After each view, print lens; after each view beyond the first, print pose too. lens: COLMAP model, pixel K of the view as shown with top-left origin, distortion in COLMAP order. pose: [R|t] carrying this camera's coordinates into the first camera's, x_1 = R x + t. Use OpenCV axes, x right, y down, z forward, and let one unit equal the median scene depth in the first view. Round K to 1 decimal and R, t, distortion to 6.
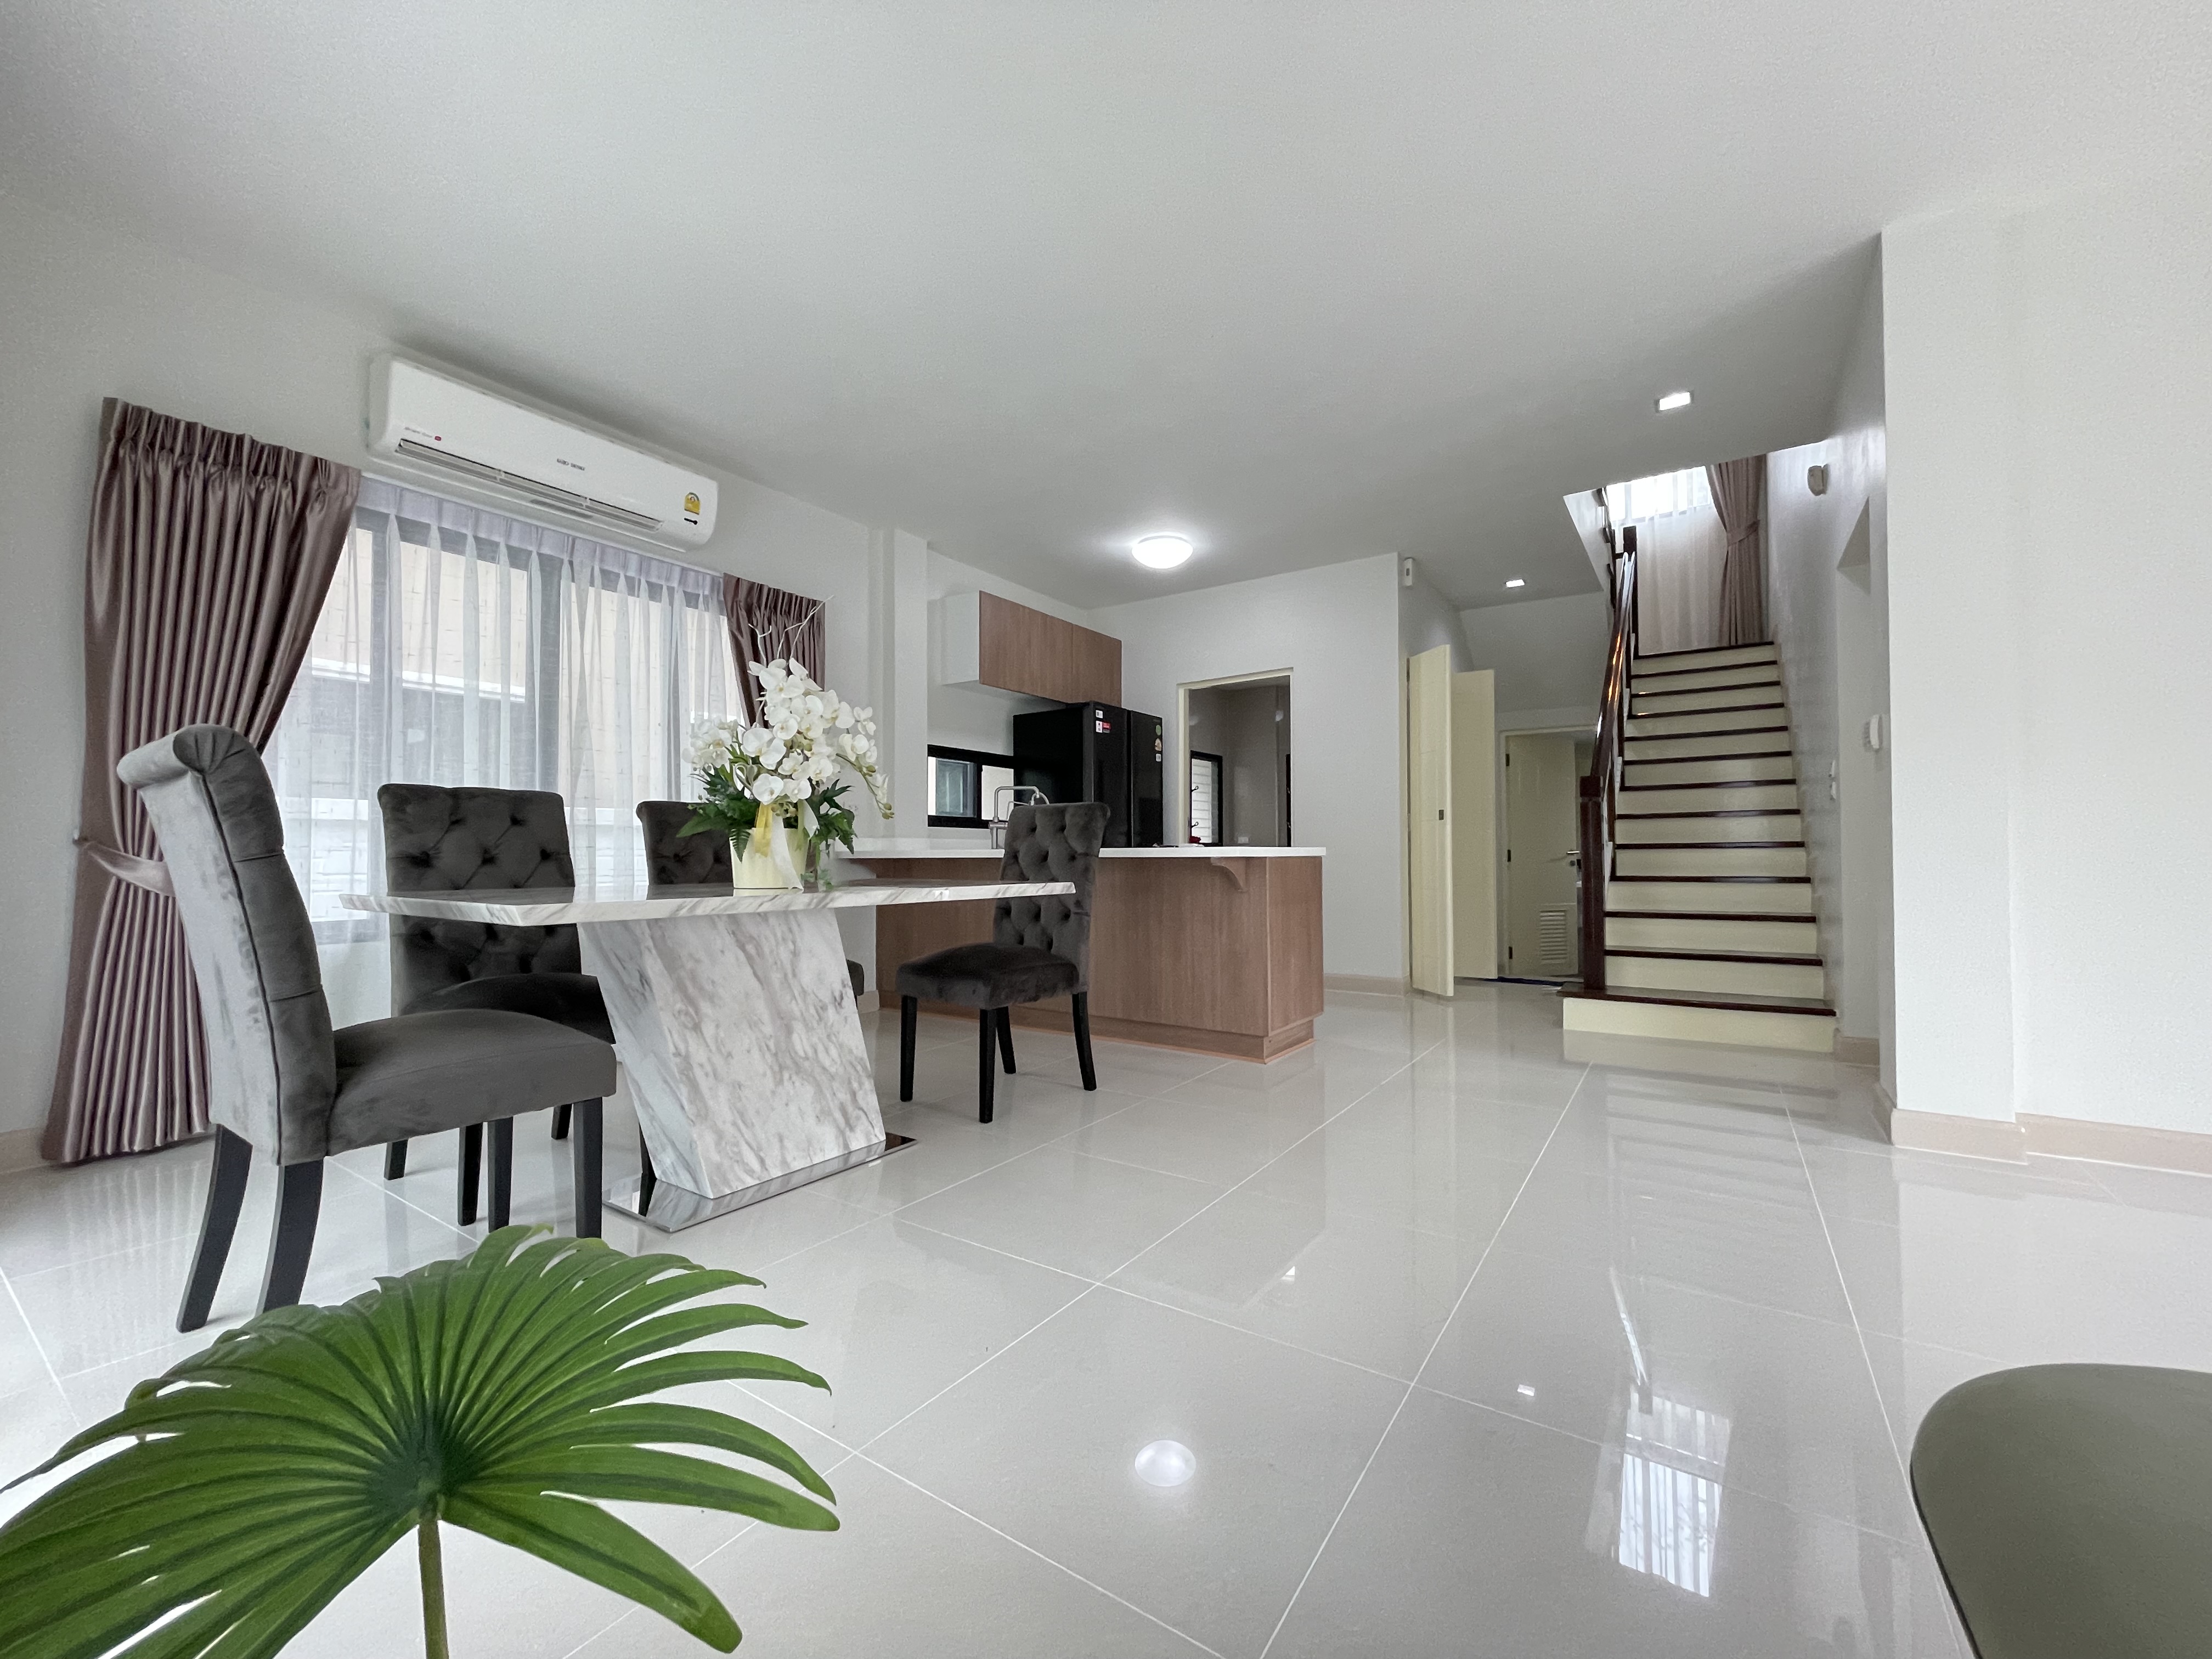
lens RADIAL K [[888.3, 0, 1105.1], [0, 888.3, 836.2], [0, 0, 1]] dist [0.000939, 0.000519]
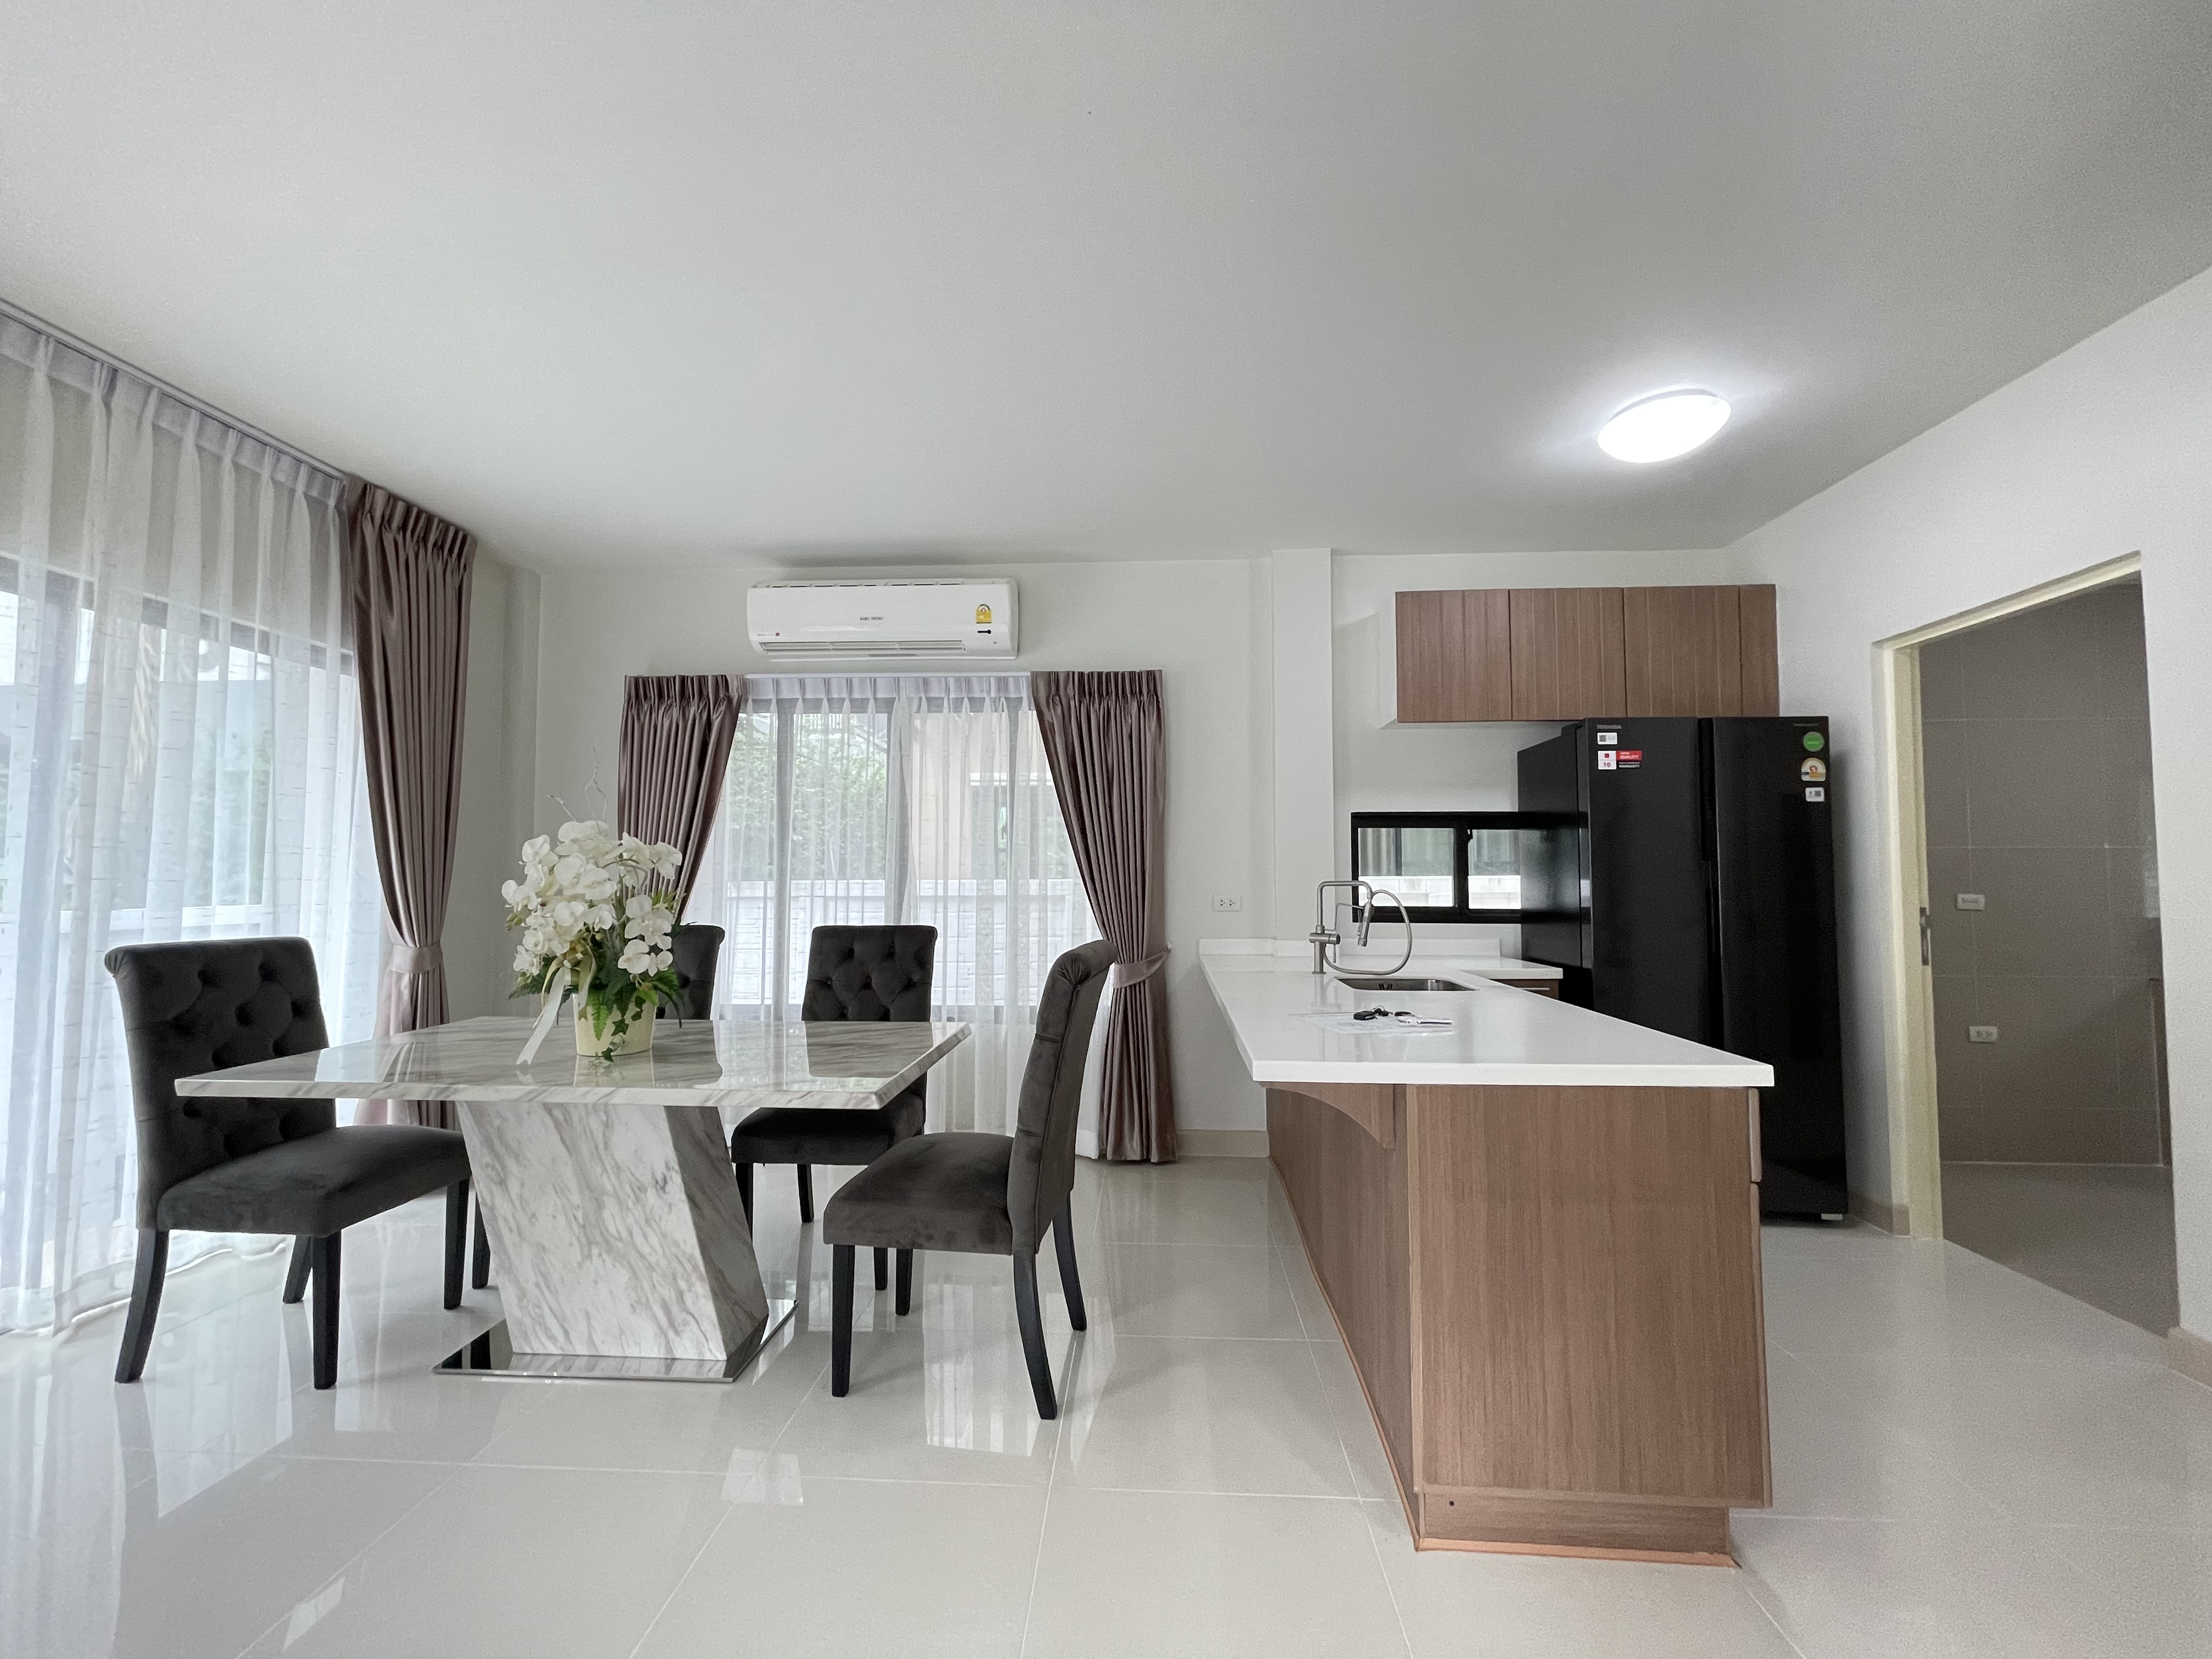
lens RADIAL K [[888.3, 0, 1109.1], [0, 888.3, 839.0], [0, 0, 1]] dist [0.000939, 0.000519]
pose [[0.507869, -0.030881, -0.860881, 0.740064], [0.015850, 0.999523, -0.026503, -0.138408], [0.861289, -0.000185, 0.508116, 0.952255]]
